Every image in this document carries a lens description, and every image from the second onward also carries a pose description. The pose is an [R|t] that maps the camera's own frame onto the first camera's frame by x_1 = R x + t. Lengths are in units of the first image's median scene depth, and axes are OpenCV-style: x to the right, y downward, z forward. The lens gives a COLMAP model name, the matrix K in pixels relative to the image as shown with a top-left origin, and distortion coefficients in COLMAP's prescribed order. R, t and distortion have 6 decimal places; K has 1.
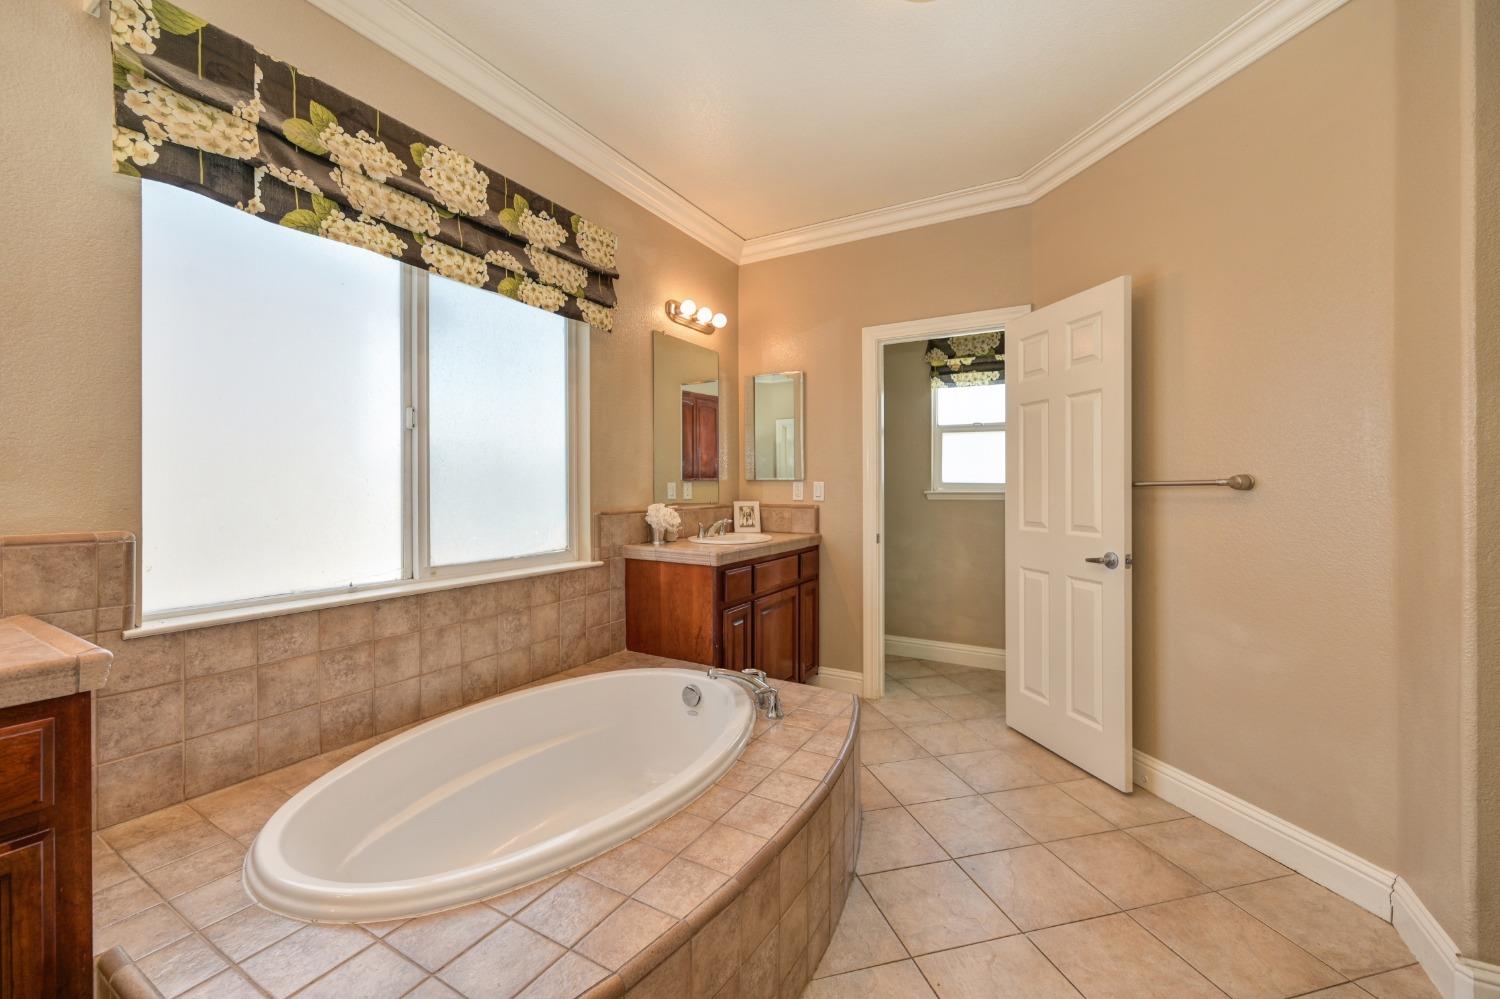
lens RADIAL K [[592.0, 0, 754.5], [0, 592.0, 498.7], [0, 0, 1]] dist [0.000600, 0.000085]
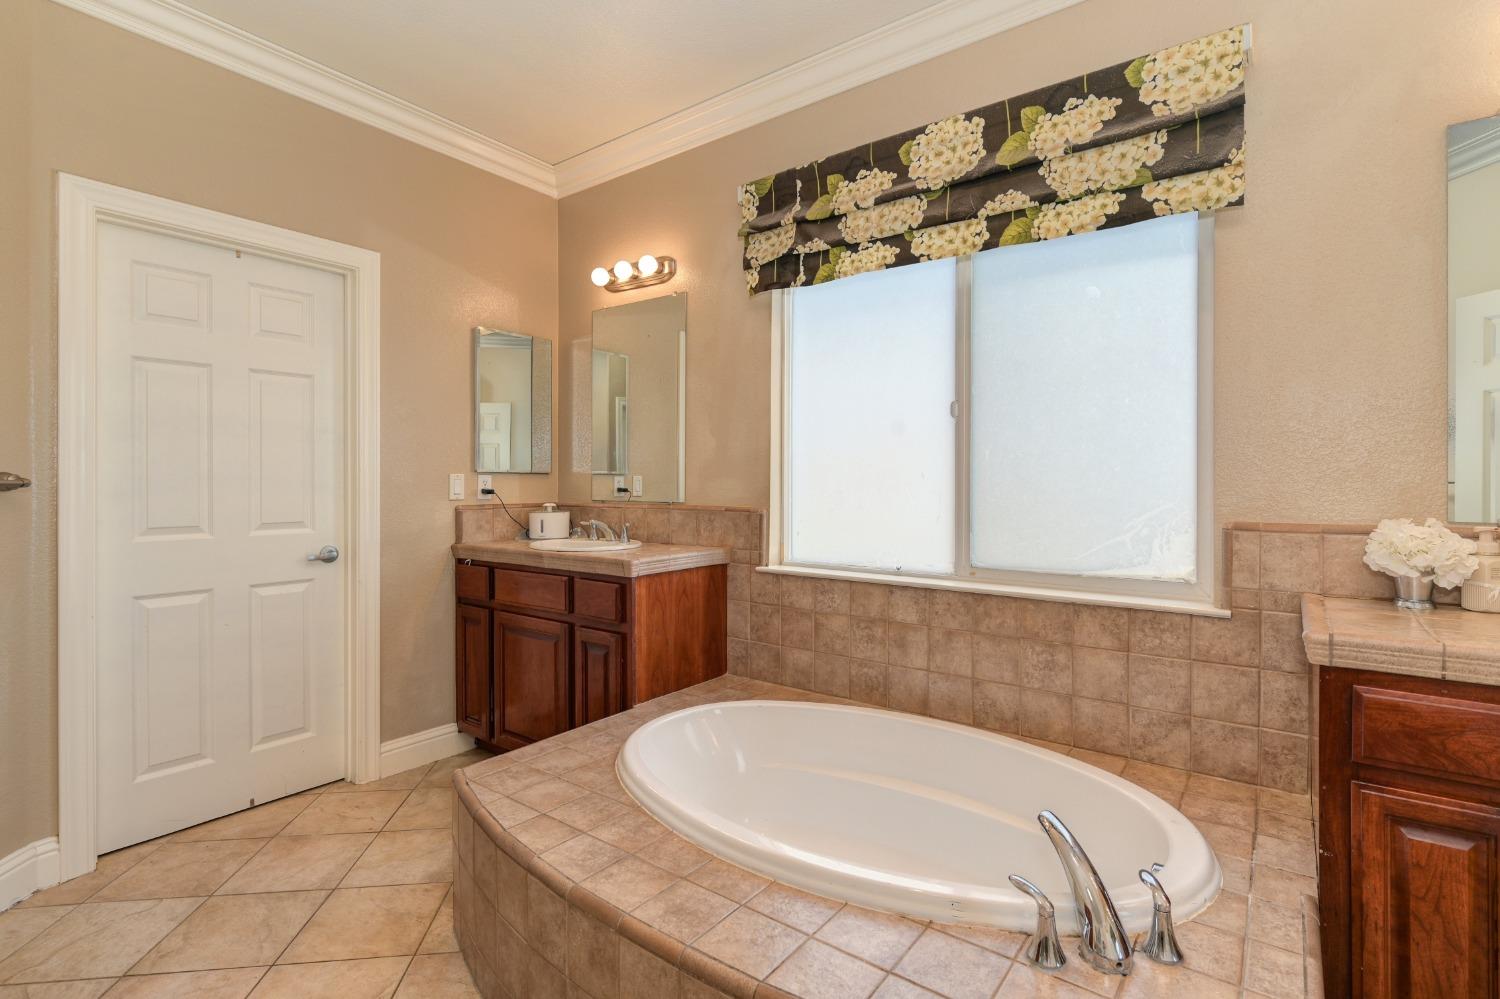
lens RADIAL K [[707.4, 0, 754.0], [0, 707.4, 488.2], [0, 0, 1]] dist [0.014076, -0.000276]
pose [[-0.111318, 0.012749, -0.993703, 0.642031], [-0.018883, 0.999710, 0.014941, -0.019230], [0.993605, 0.020428, -0.111045, 0.835569]]
